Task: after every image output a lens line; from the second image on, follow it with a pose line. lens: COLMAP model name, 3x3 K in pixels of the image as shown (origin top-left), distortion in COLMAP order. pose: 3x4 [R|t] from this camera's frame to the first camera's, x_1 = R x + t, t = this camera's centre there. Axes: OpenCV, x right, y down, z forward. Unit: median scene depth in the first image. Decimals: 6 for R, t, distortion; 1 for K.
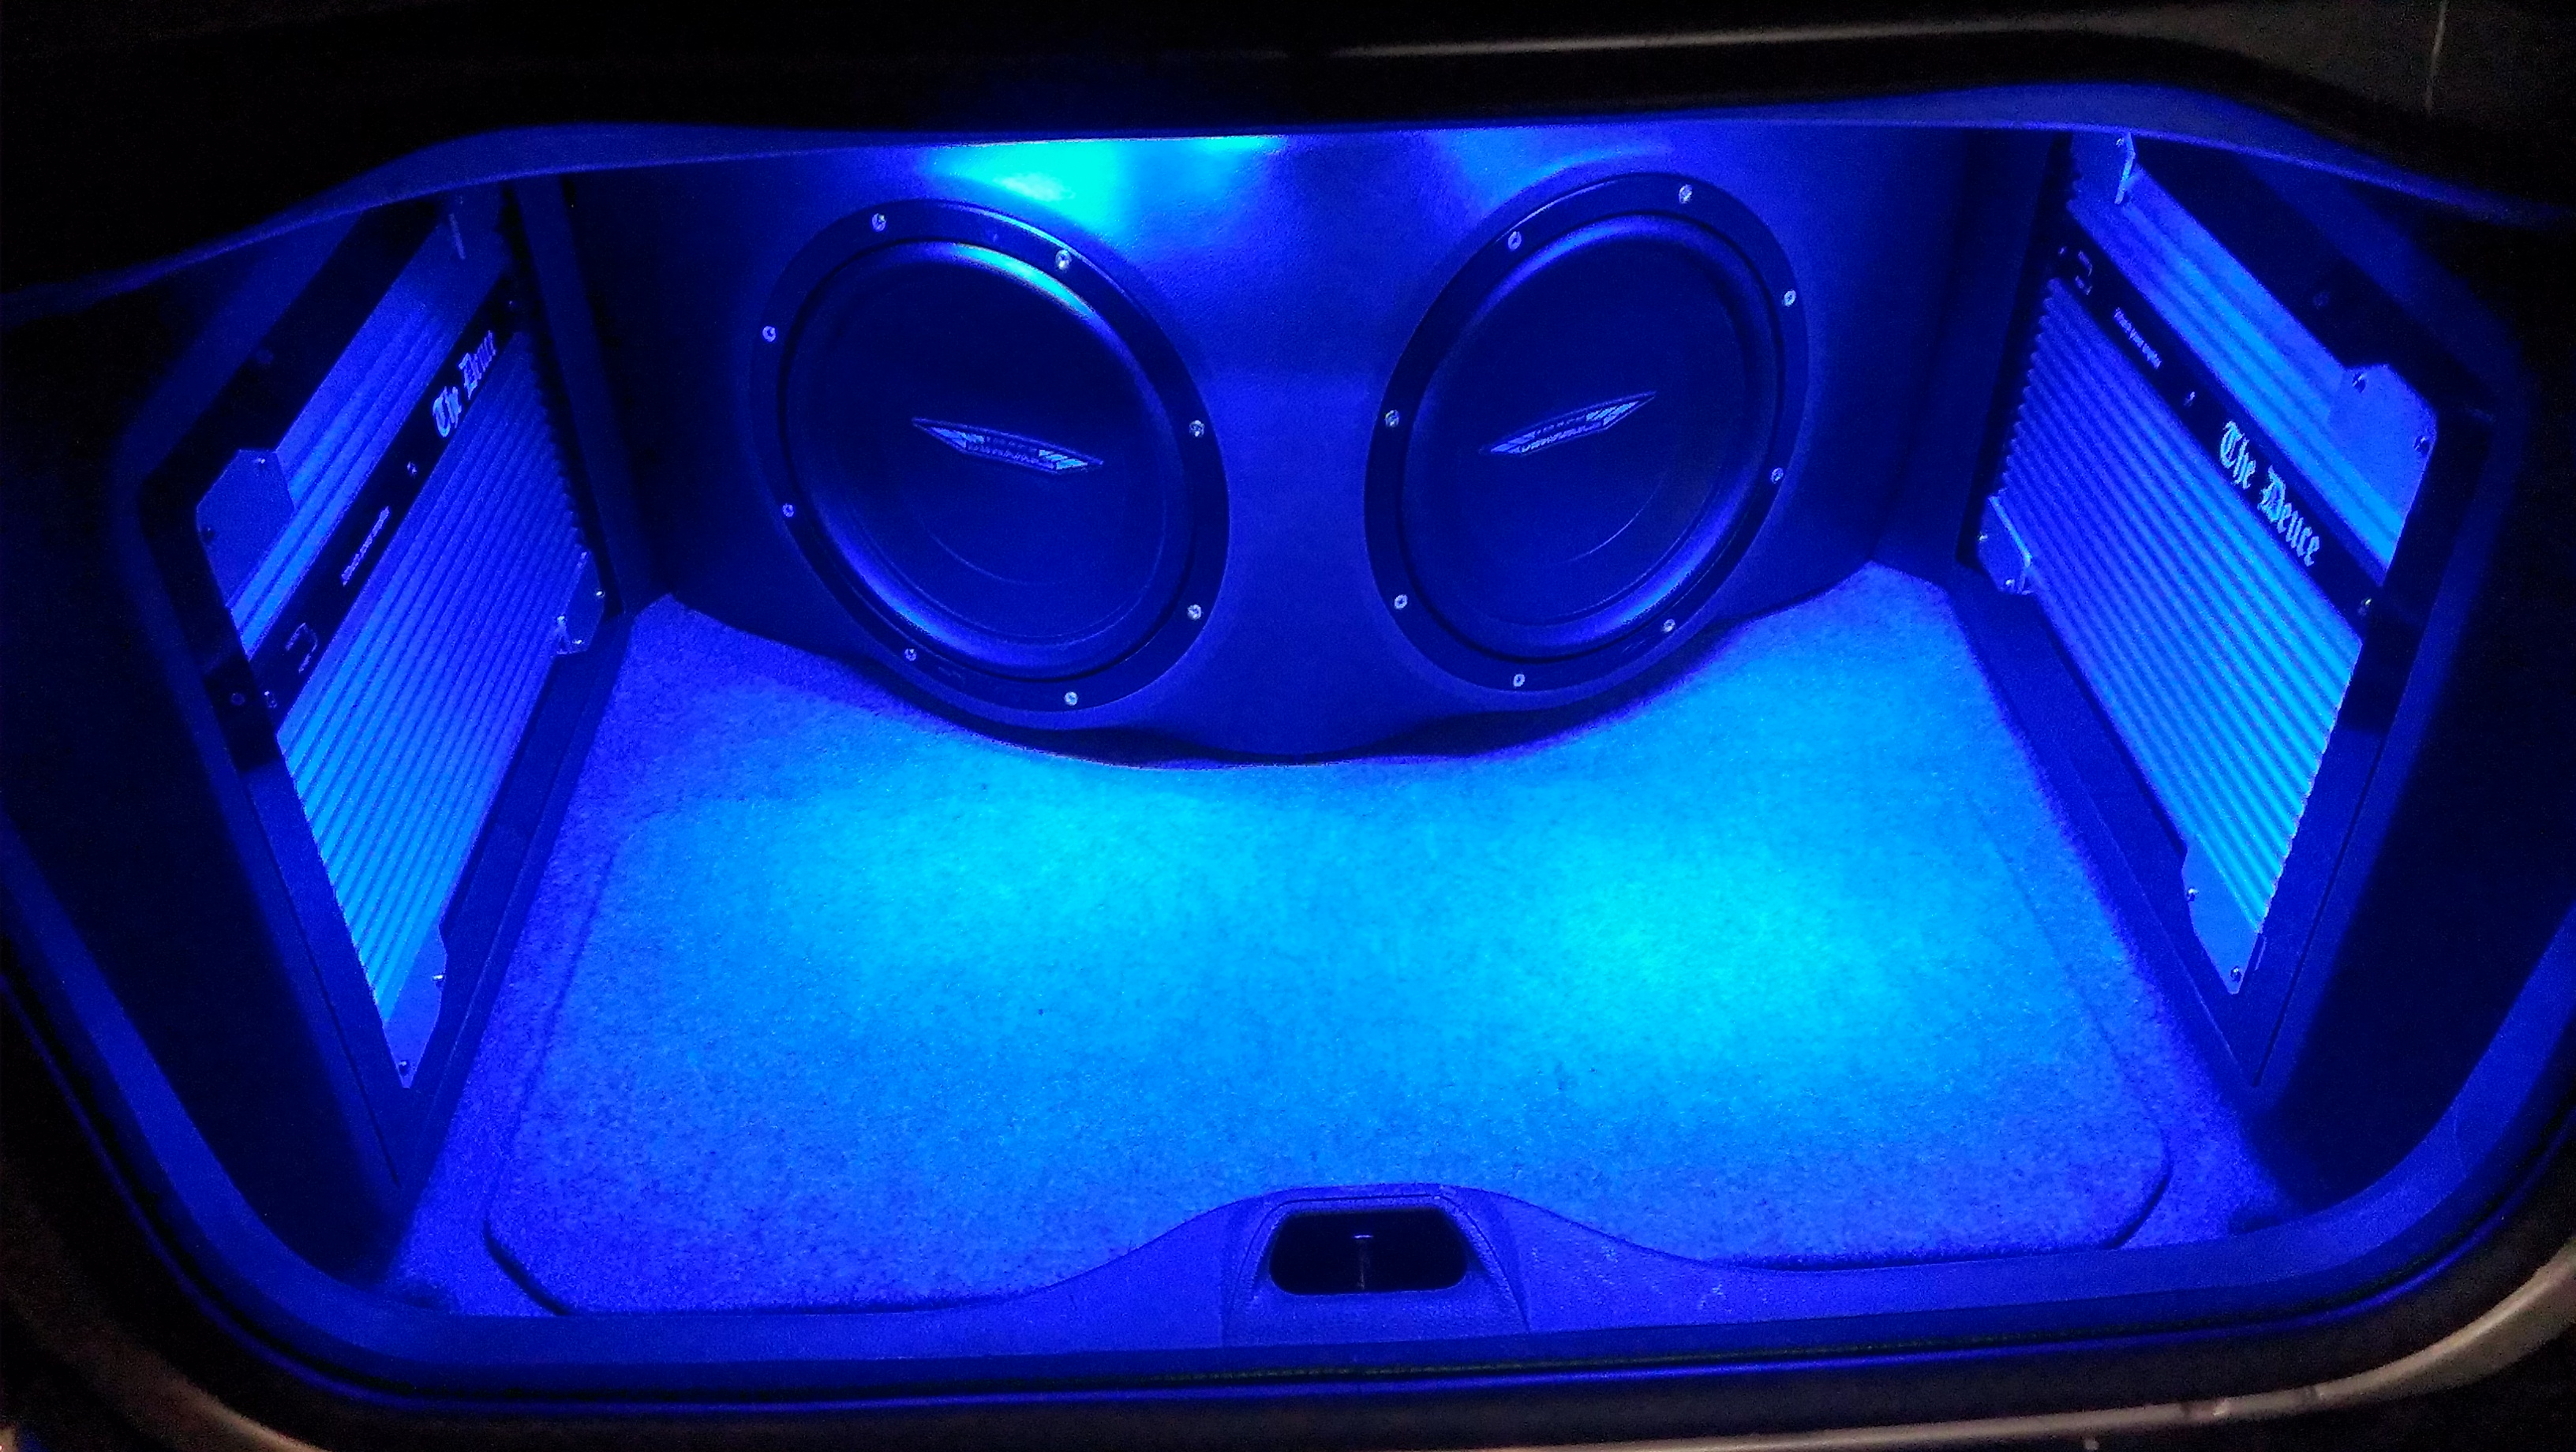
lens RADIAL K [[2056.0, 0, 1274.4], [0, 2056.0, 726.7], [0, 0, 1]] dist [0.162007, -0.291075]
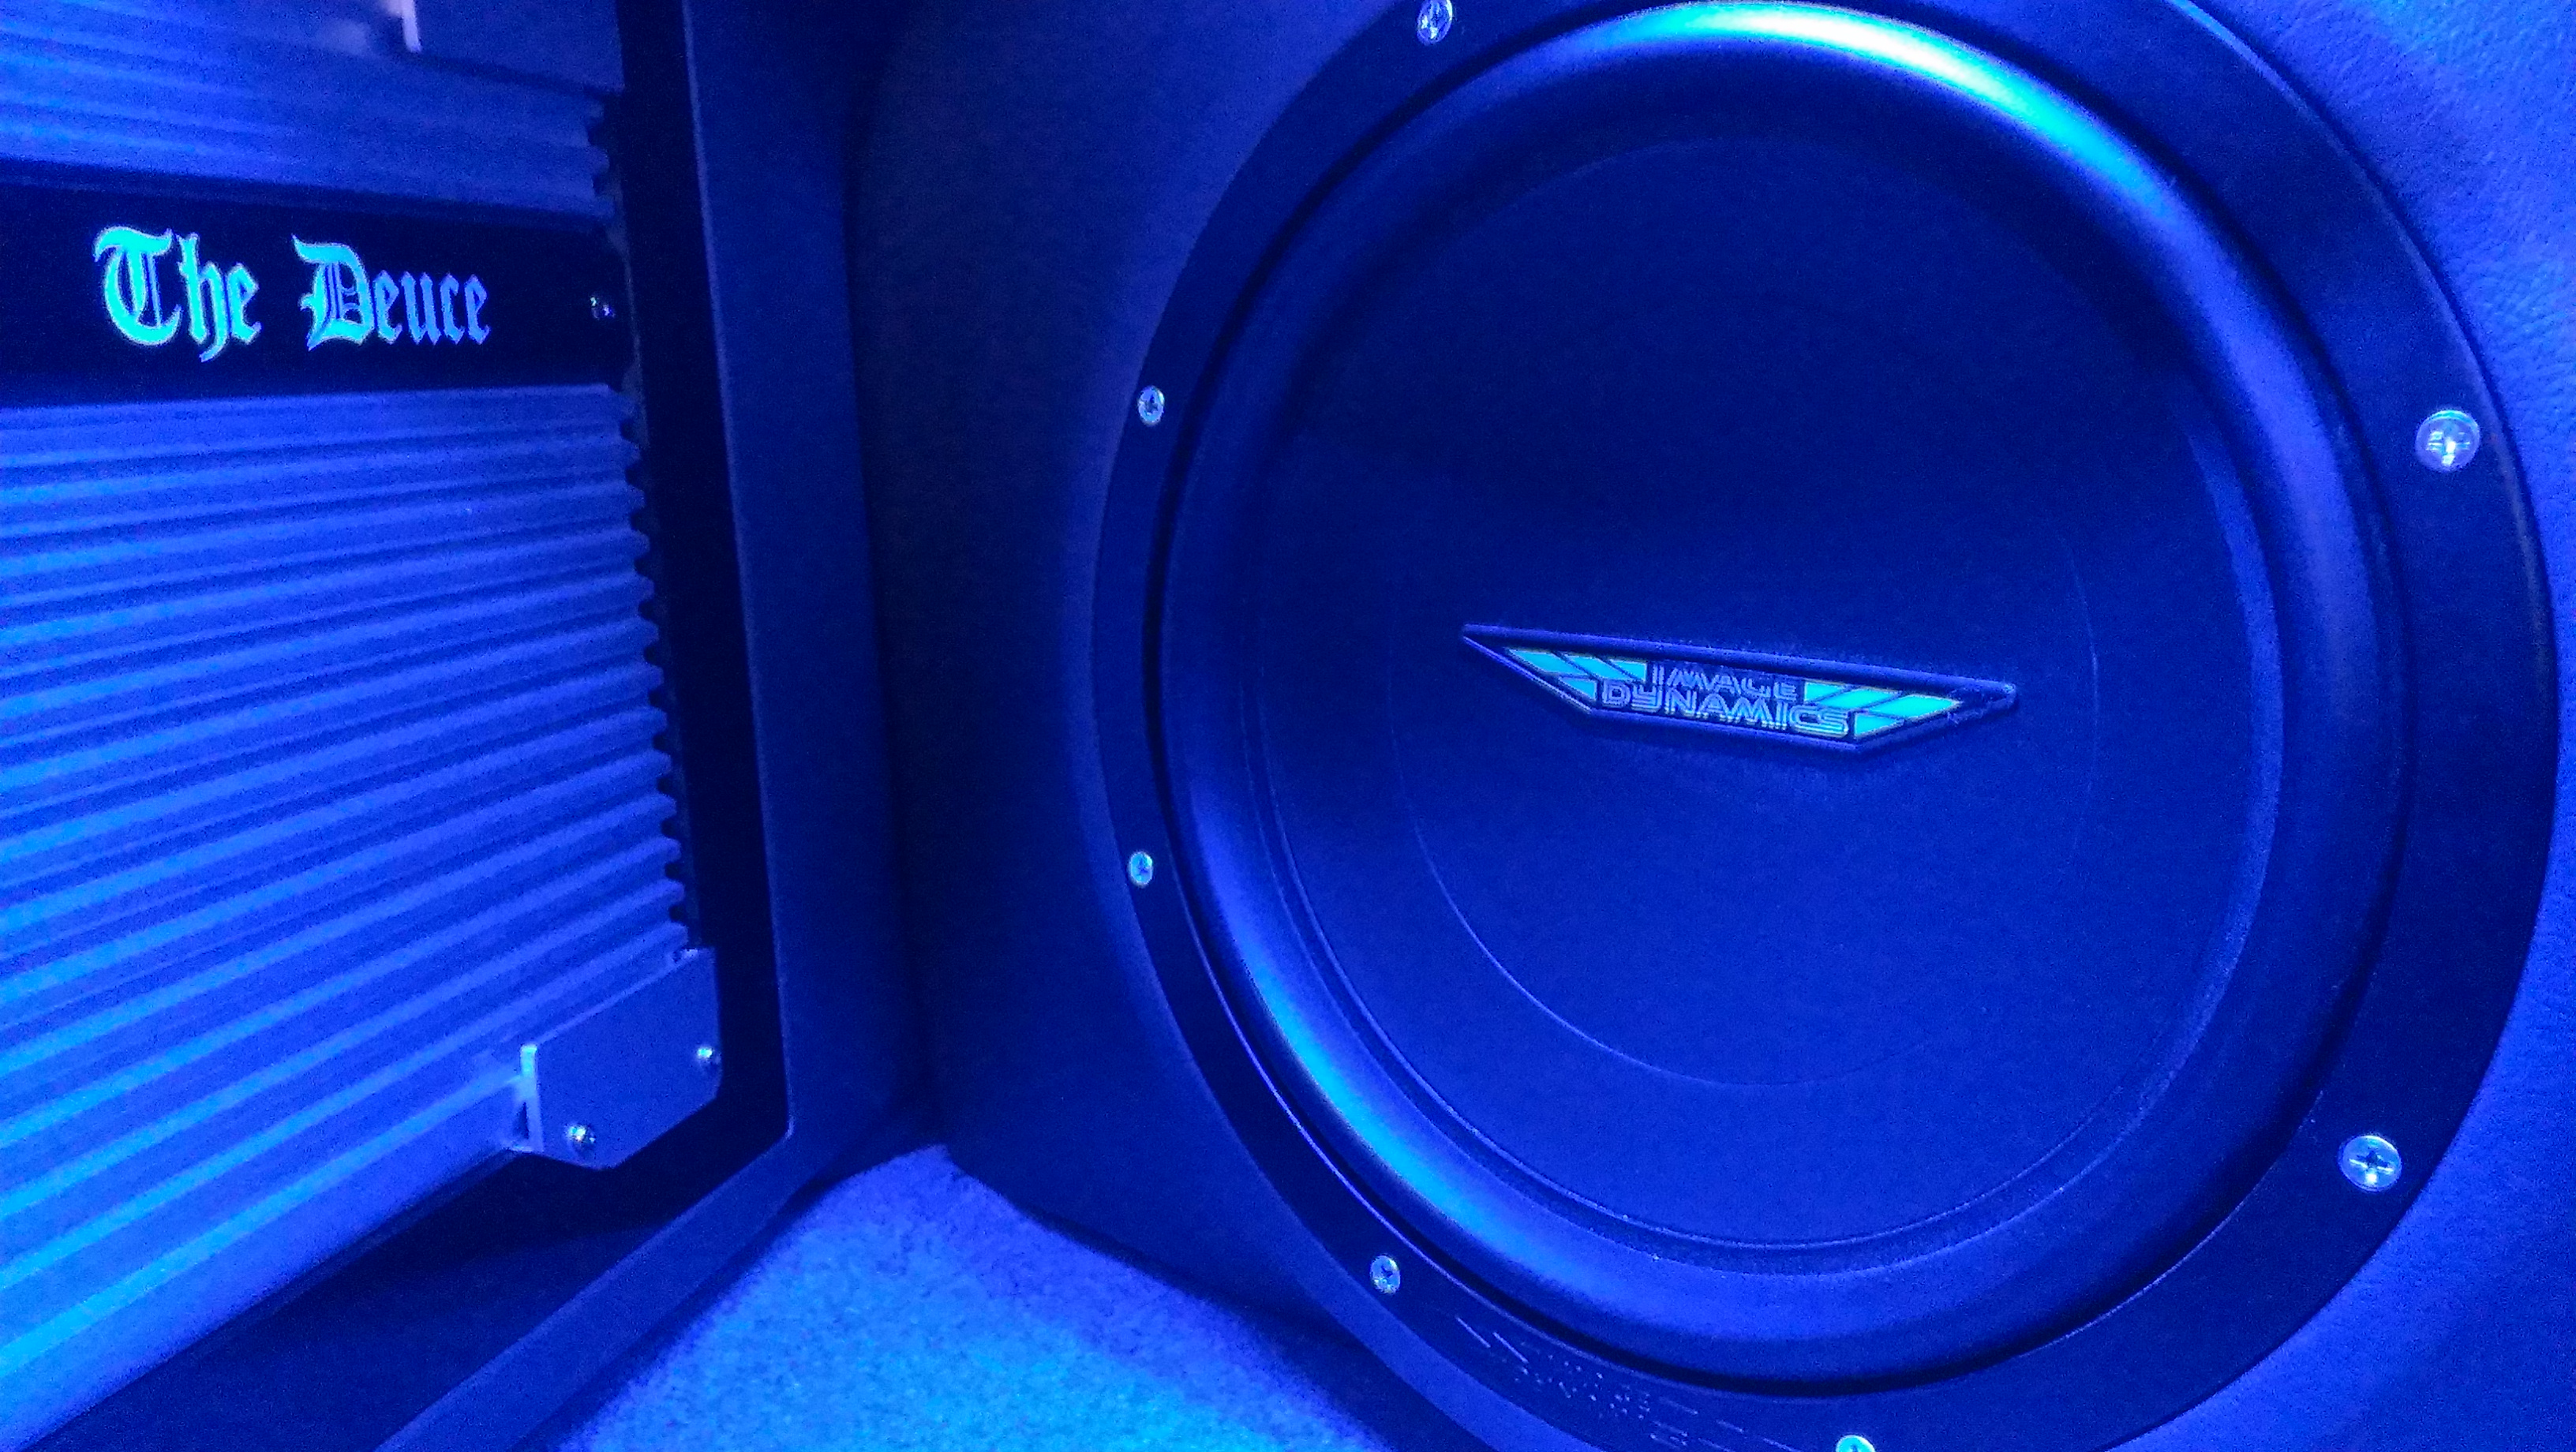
lens RADIAL K [[2056.0, 0, 1274.4], [0, 2056.0, 726.7], [0, 0, 1]] dist [0.162007, -0.291075]
pose [[0.953593, 0.037360, -0.298771, -0.096407], [-0.154822, 0.911886, -0.380123, 0.021045], [0.258244, 0.408739, 0.875353, 0.688727]]
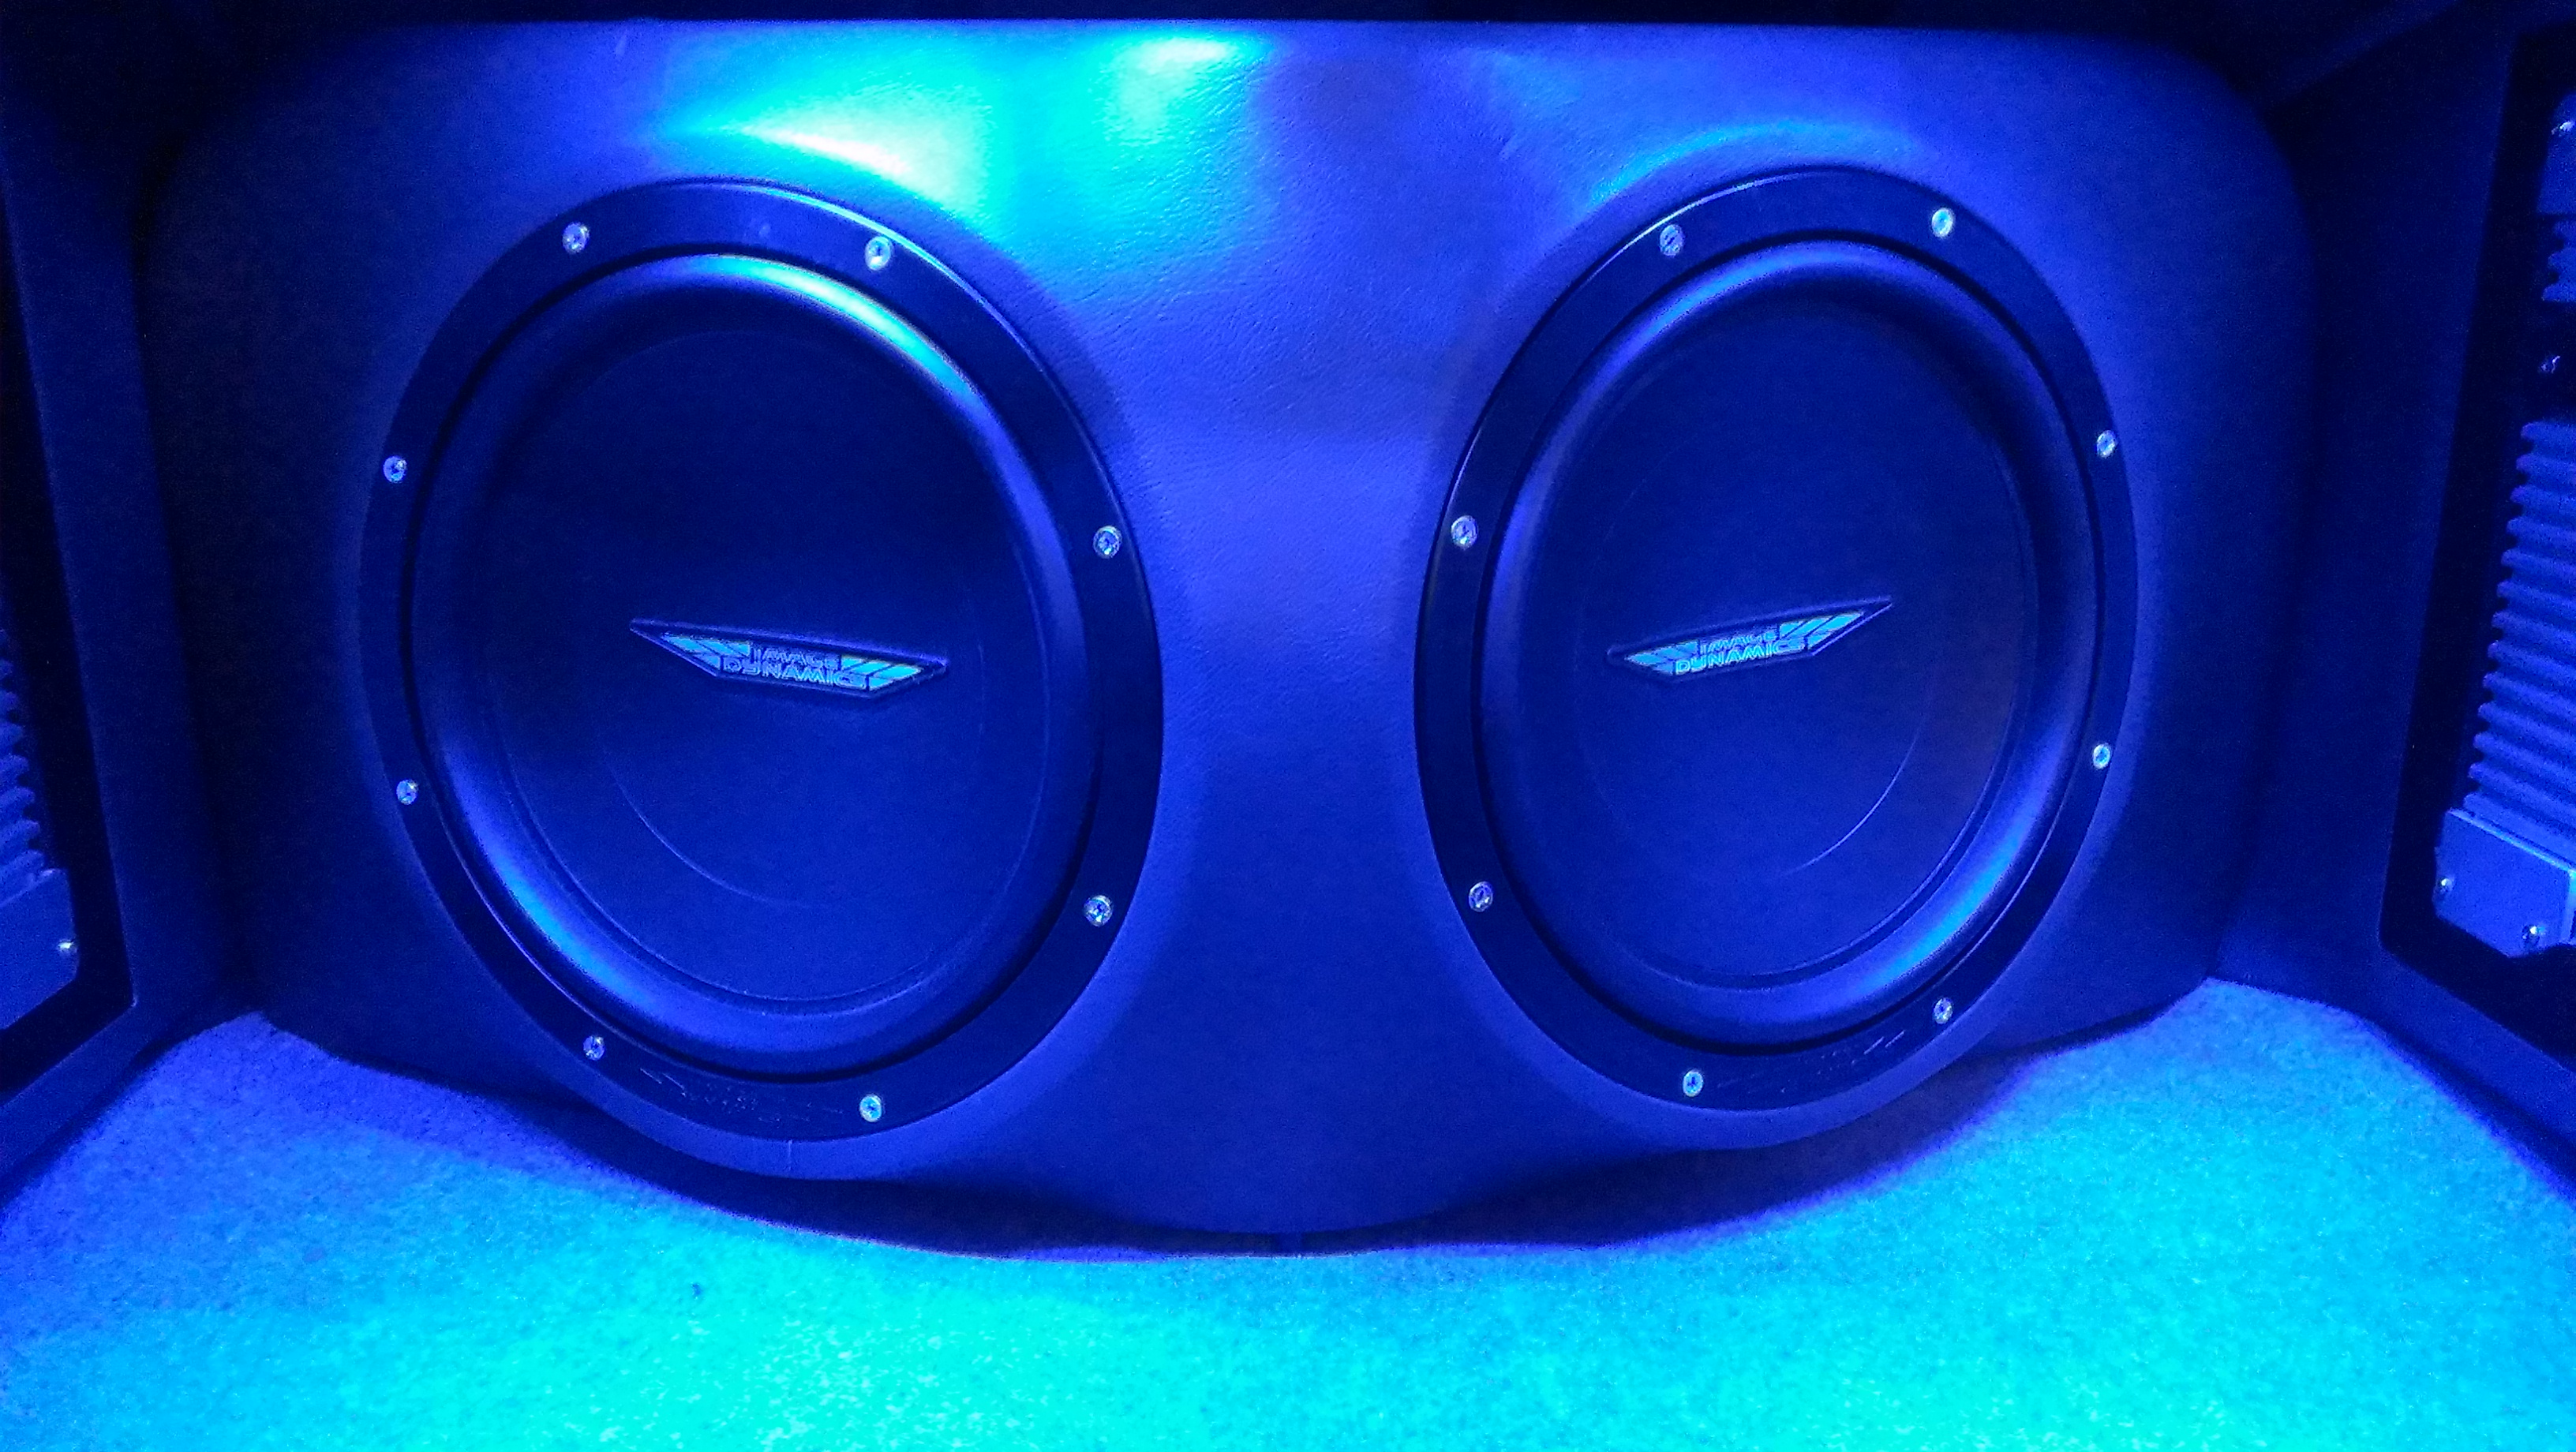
lens RADIAL K [[2044.0, 0, 1276.3], [0, 2044.0, 721.7], [0, 0, 1]] dist [0.168304, -0.286034]
pose [[0.999958, 0.007570, 0.005080, 0.004676], [-0.005305, 0.936344, -0.351045, 0.085400], [-0.007414, 0.351003, 0.936345, 0.480694]]
